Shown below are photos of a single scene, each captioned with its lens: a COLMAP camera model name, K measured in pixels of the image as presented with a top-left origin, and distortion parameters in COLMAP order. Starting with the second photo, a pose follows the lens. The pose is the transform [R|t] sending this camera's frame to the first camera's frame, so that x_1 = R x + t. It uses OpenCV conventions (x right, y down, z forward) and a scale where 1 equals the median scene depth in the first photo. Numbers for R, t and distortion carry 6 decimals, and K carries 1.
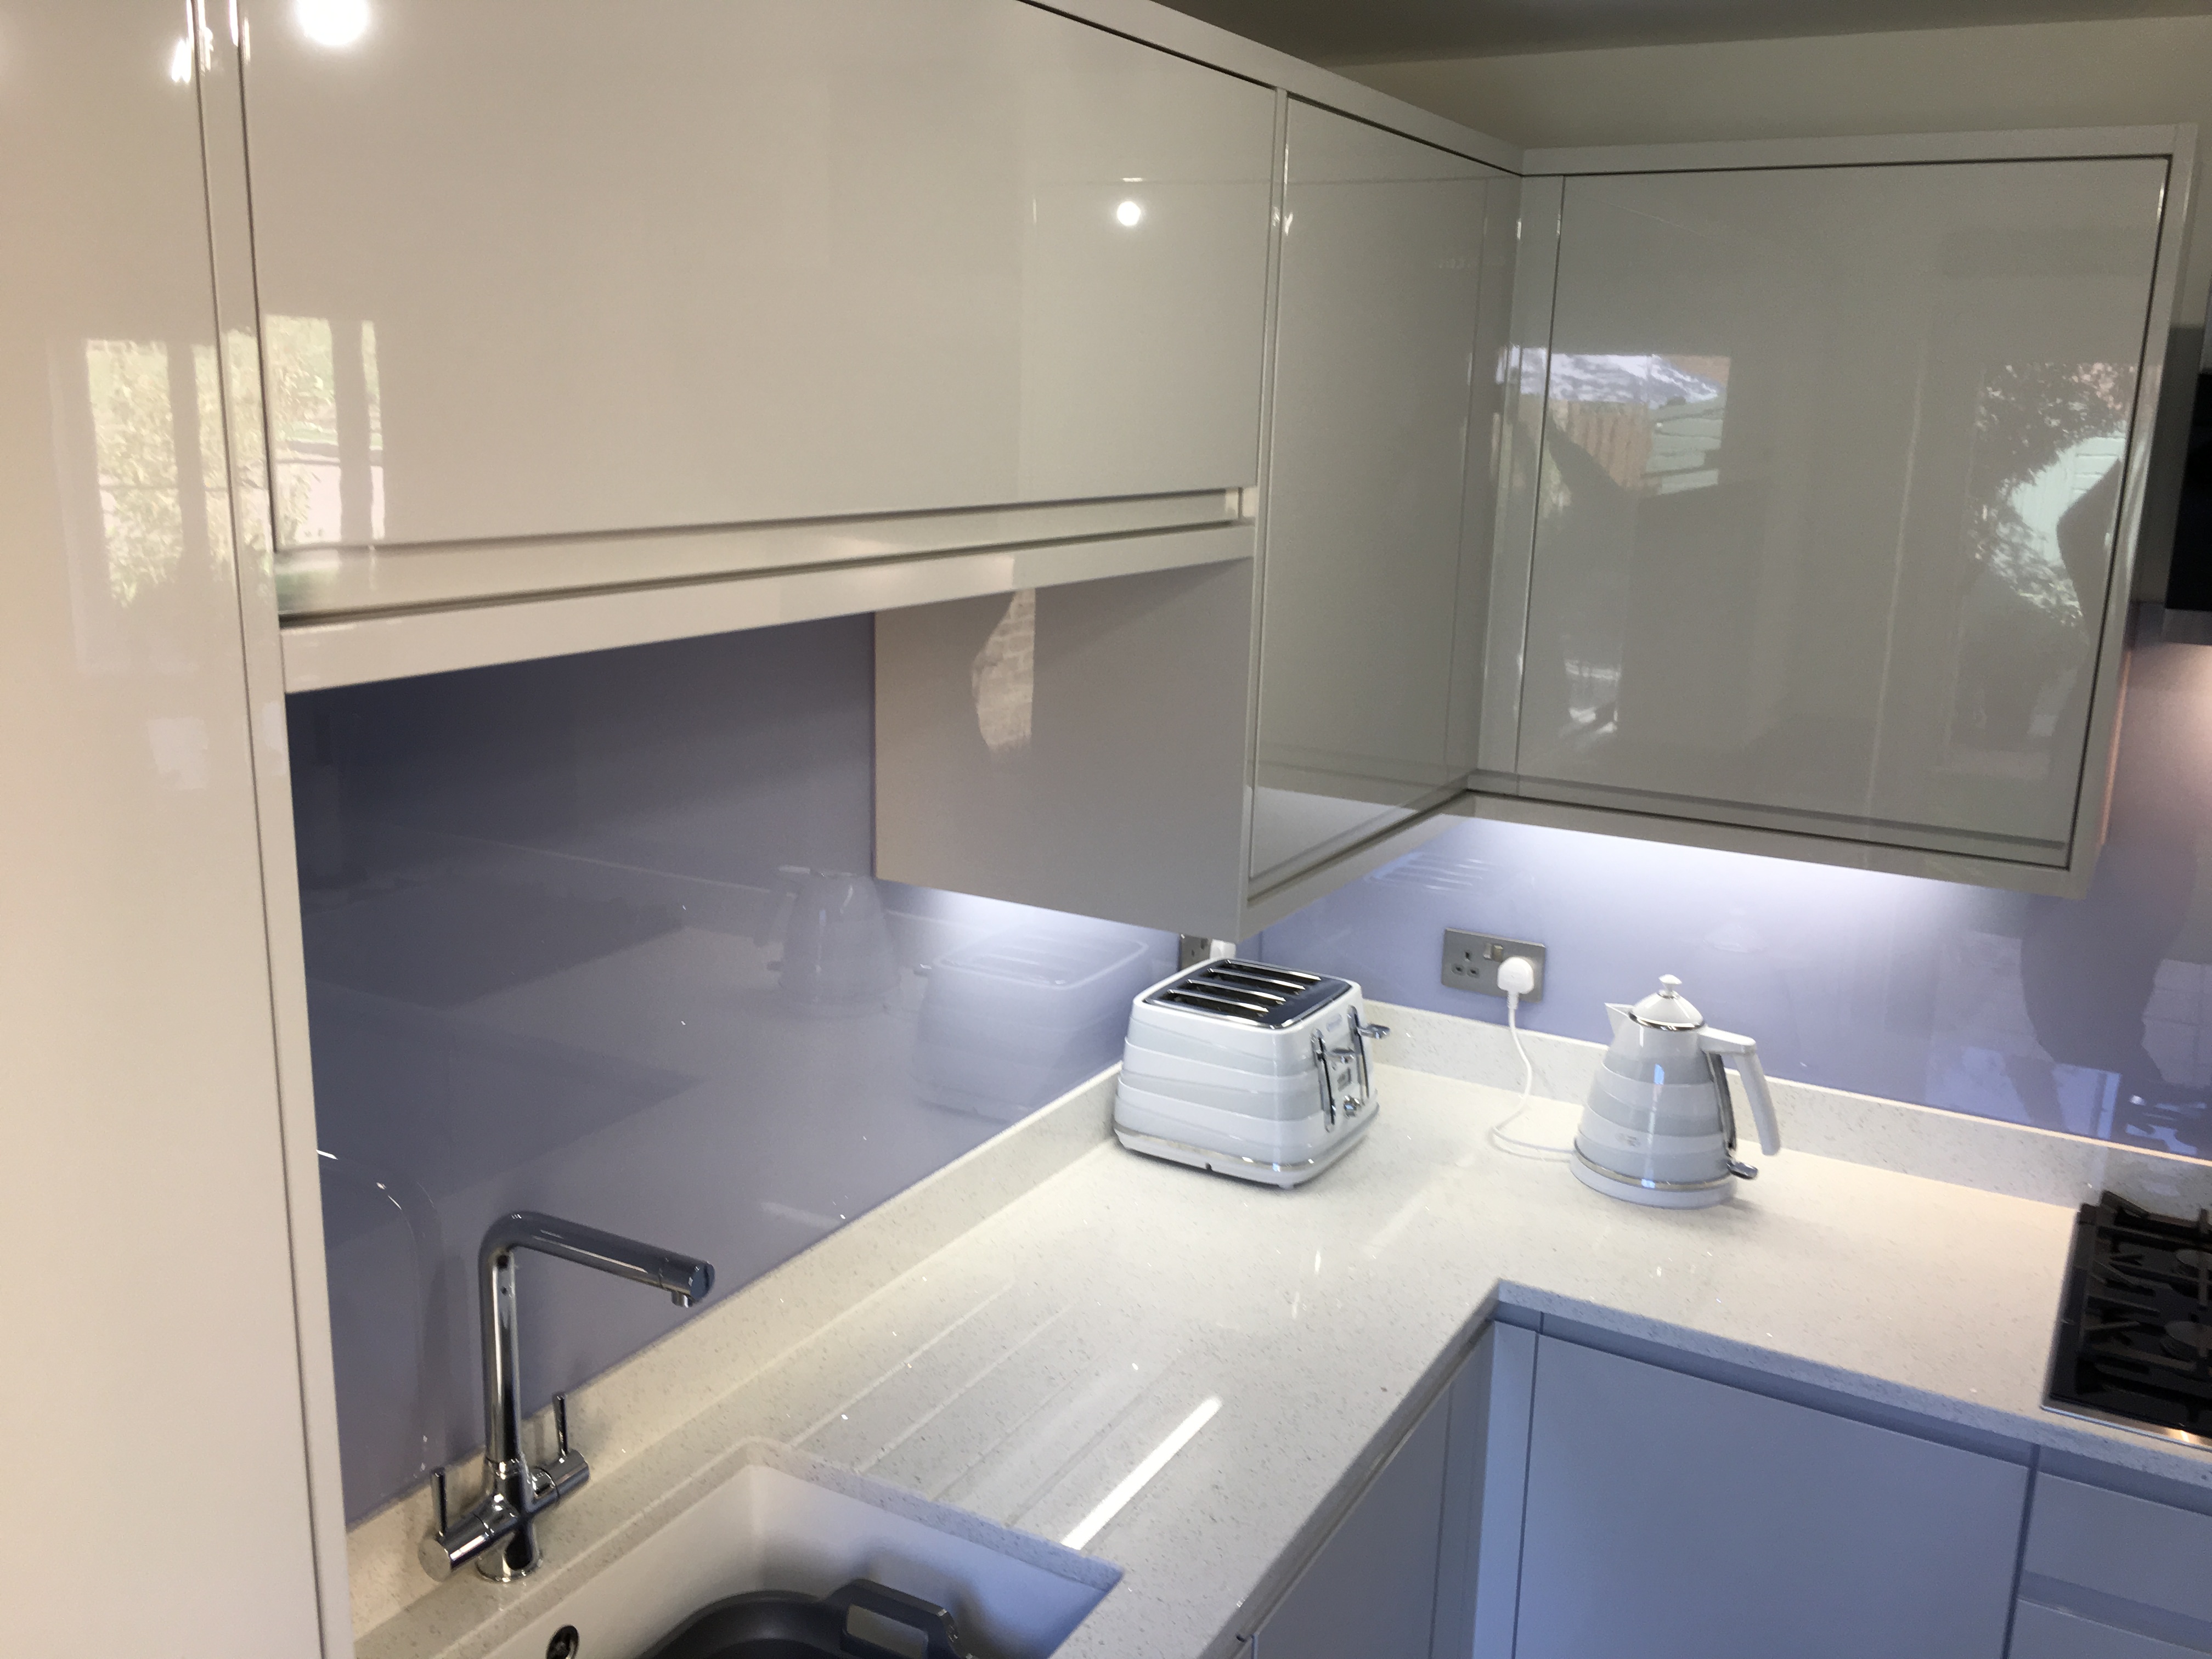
lens RADIAL K [[1878.0, 0, 1106.0], [0, 1878.0, 829.5], [0, 0, 1]] dist [0.074950, -0.103915]
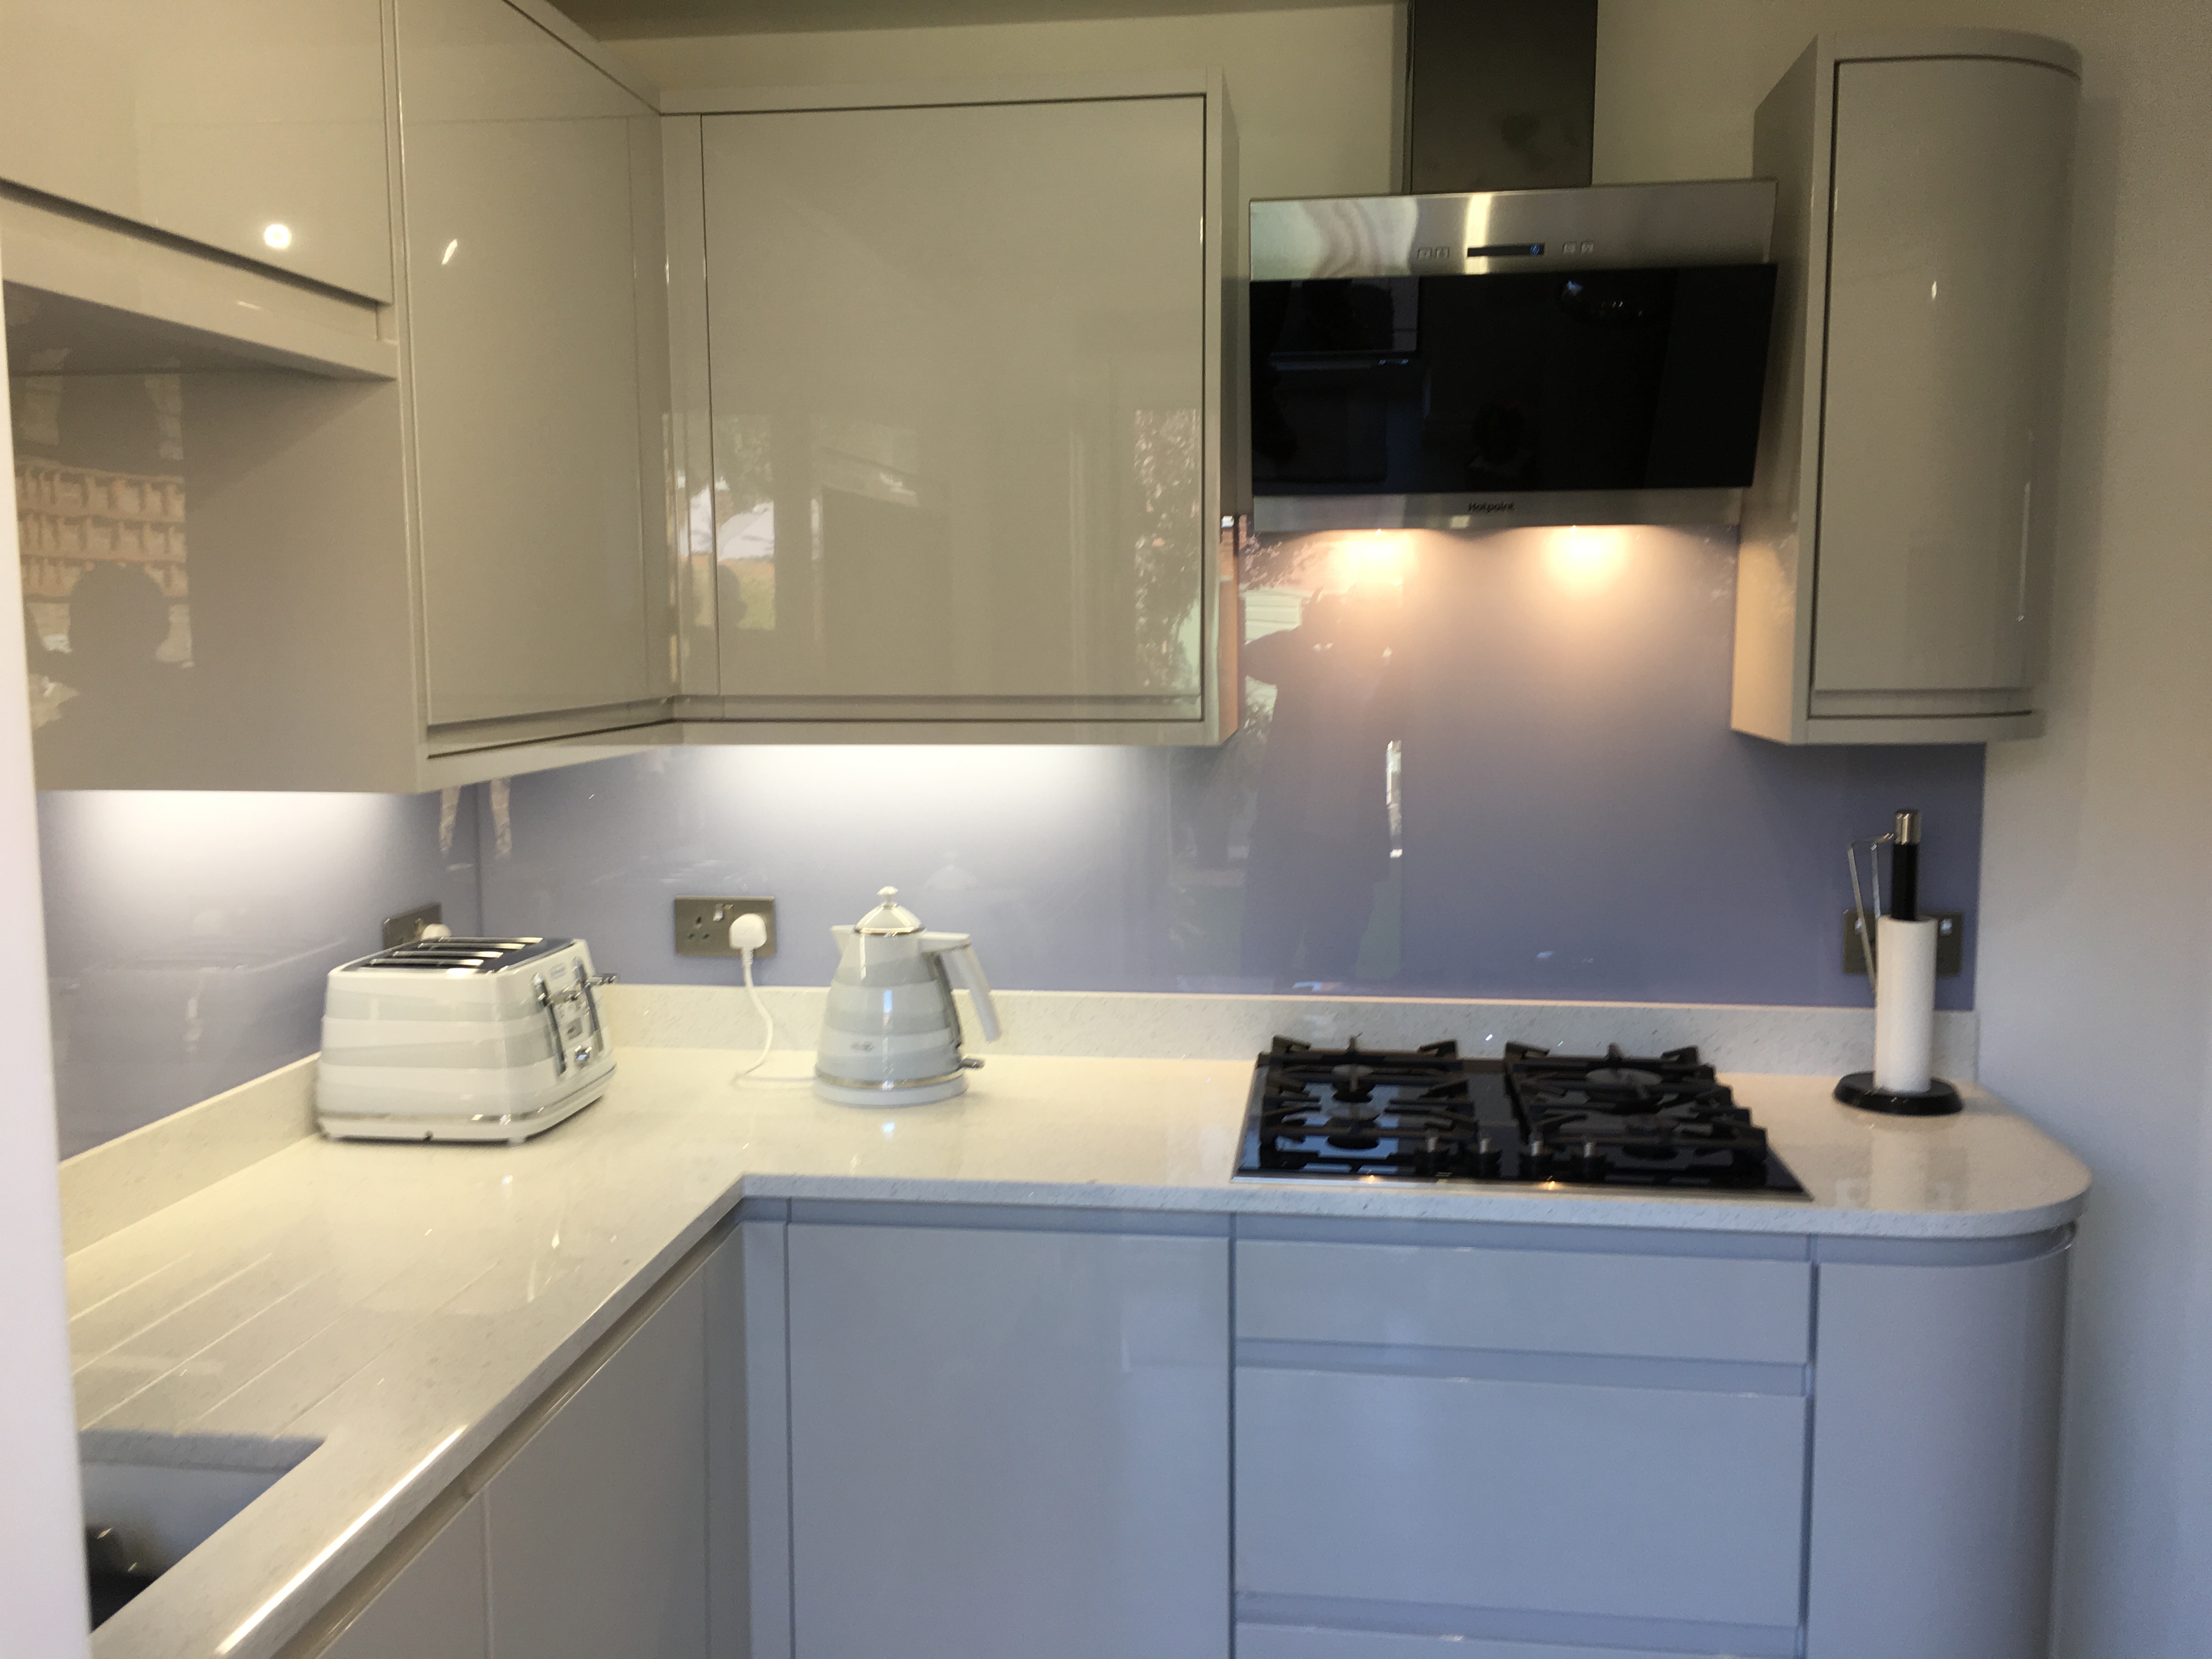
lens RADIAL K [[1878.0, 0, 1106.0], [0, 1878.0, 829.5], [0, 0, 1]] dist [0.074950, -0.103915]
pose [[0.923981, -0.068991, 0.376165, 0.022153], [0.113603, 0.988710, -0.097710, 0.160937], [-0.365177, 0.133016, 0.921386, -0.003907]]
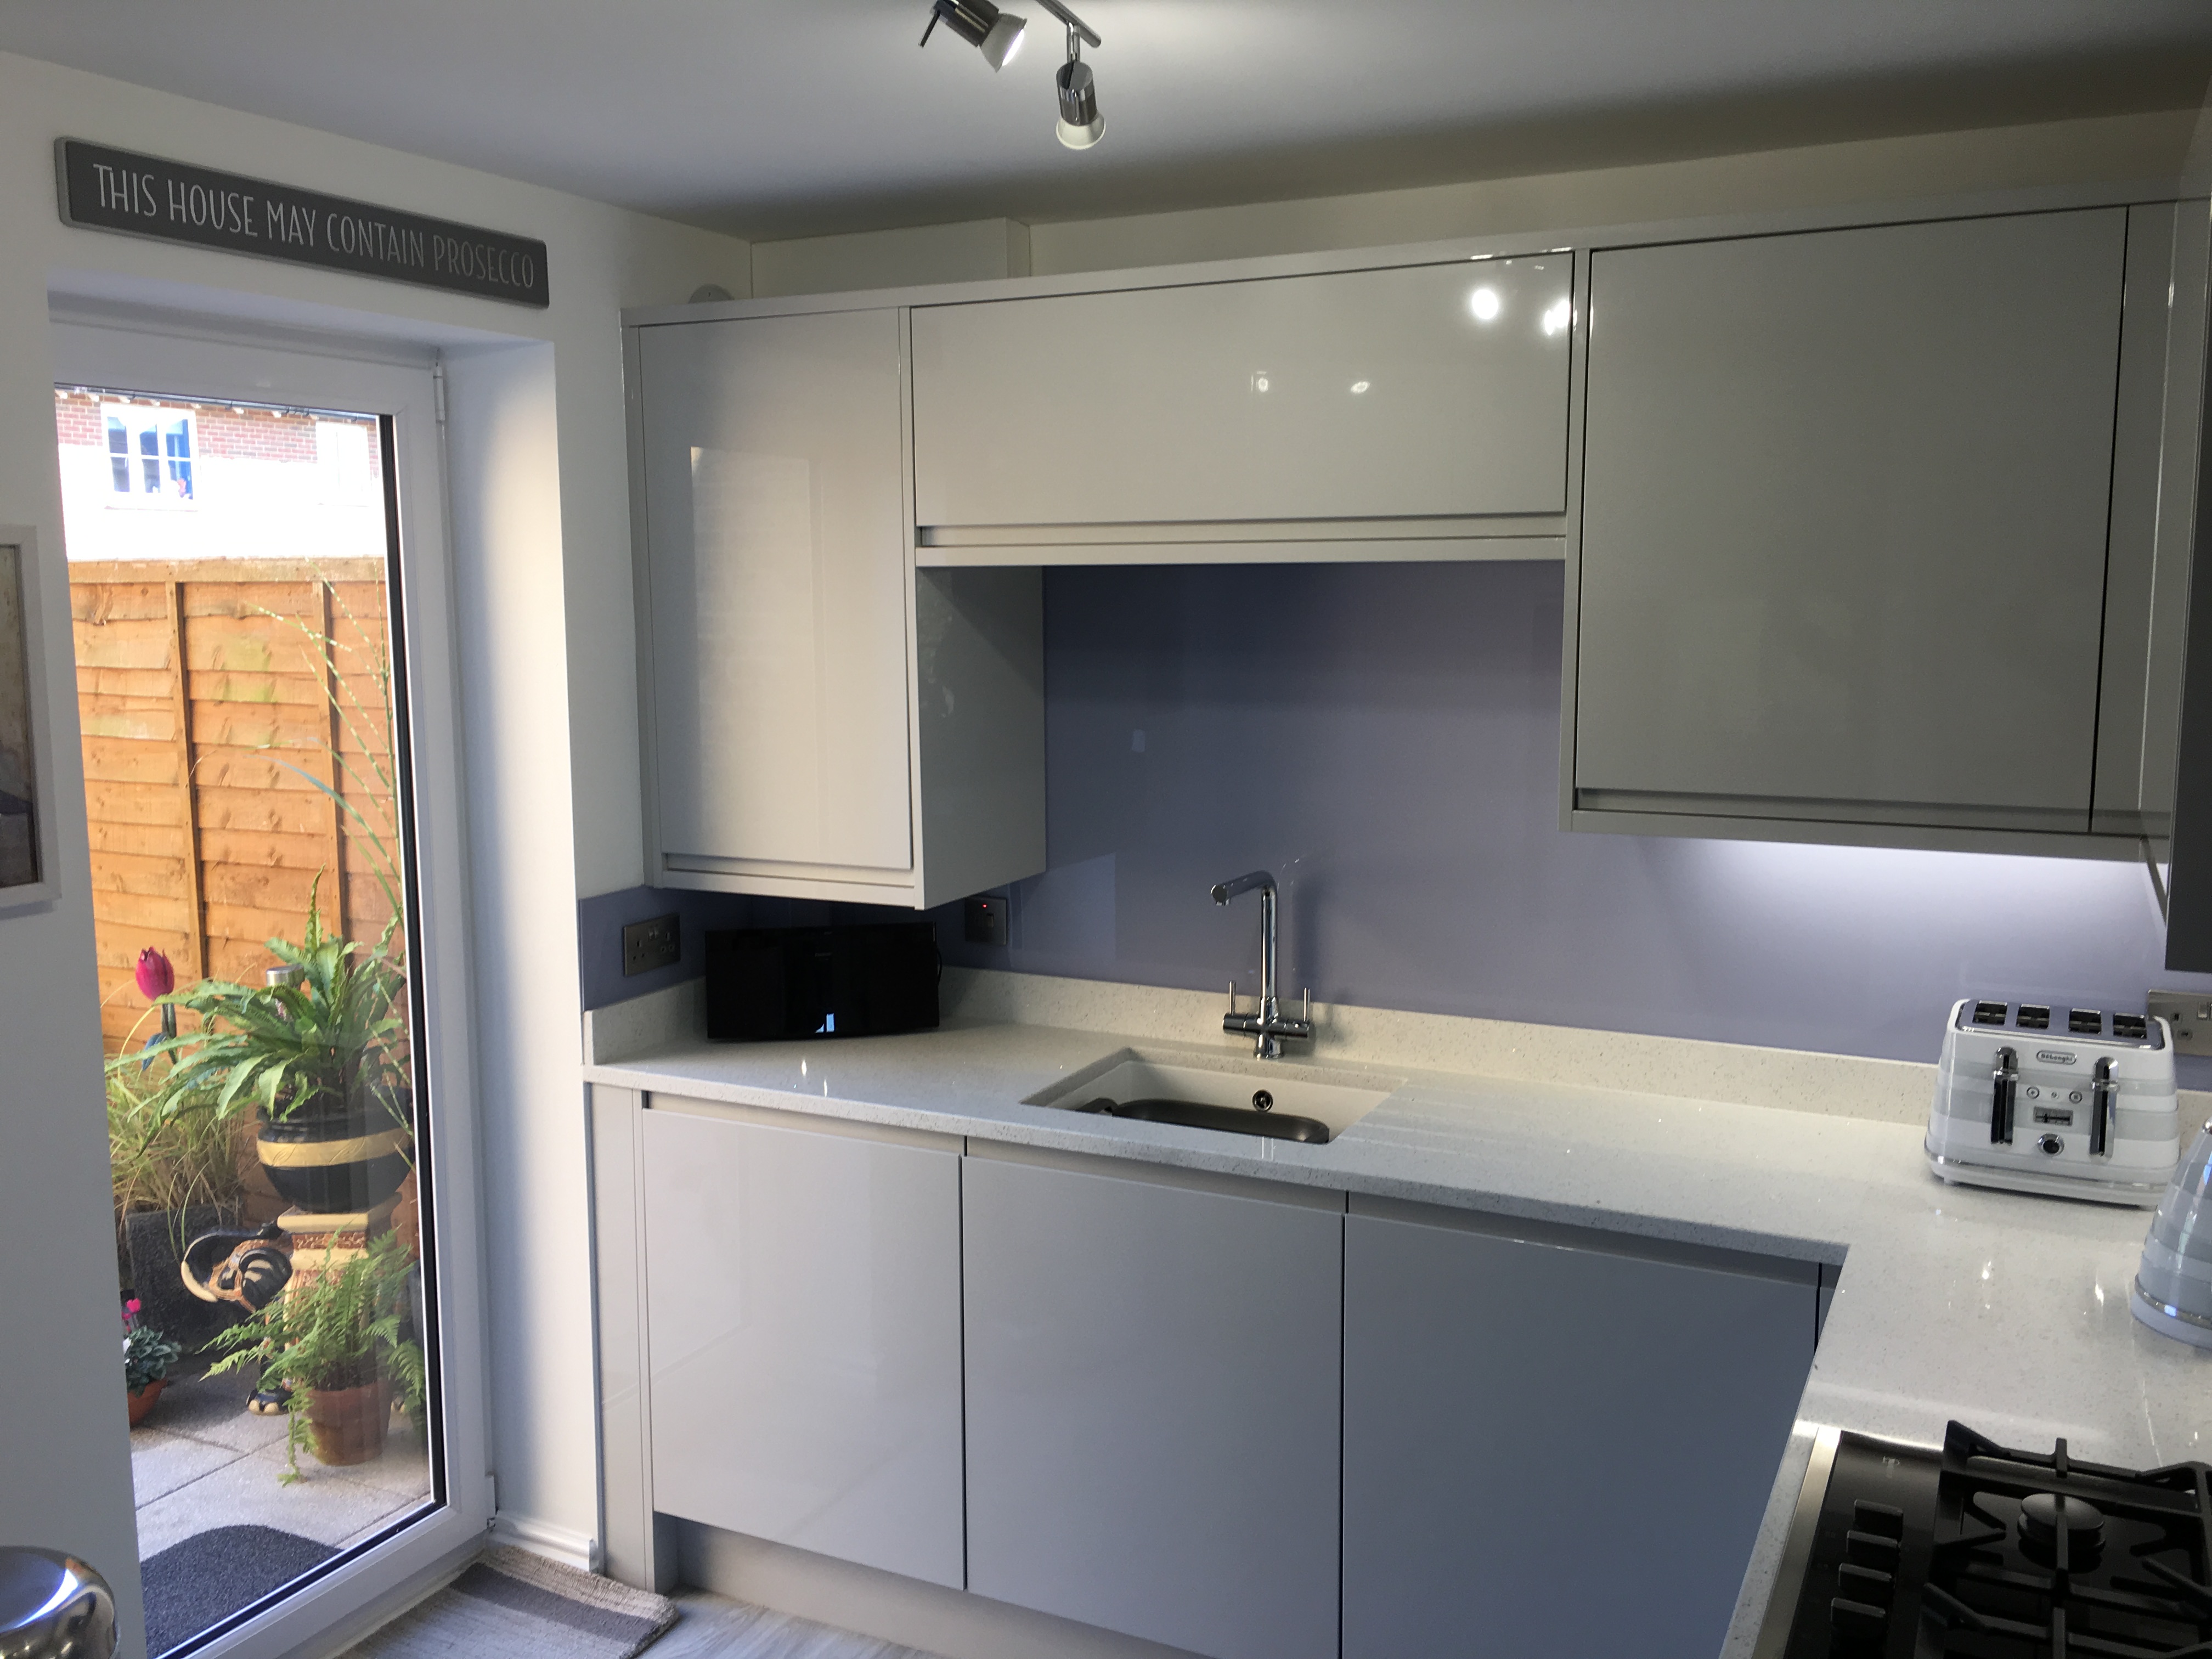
lens RADIAL K [[1878.0, 0, 1106.0], [0, 1878.0, 829.5], [0, 0, 1]] dist [0.074950, -0.103915]
pose [[0.051898, 0.112548, -0.992290, 1.099665], [-0.218398, 0.970856, 0.098695, -0.005668], [0.974479, 0.211592, 0.074966, 0.412576]]
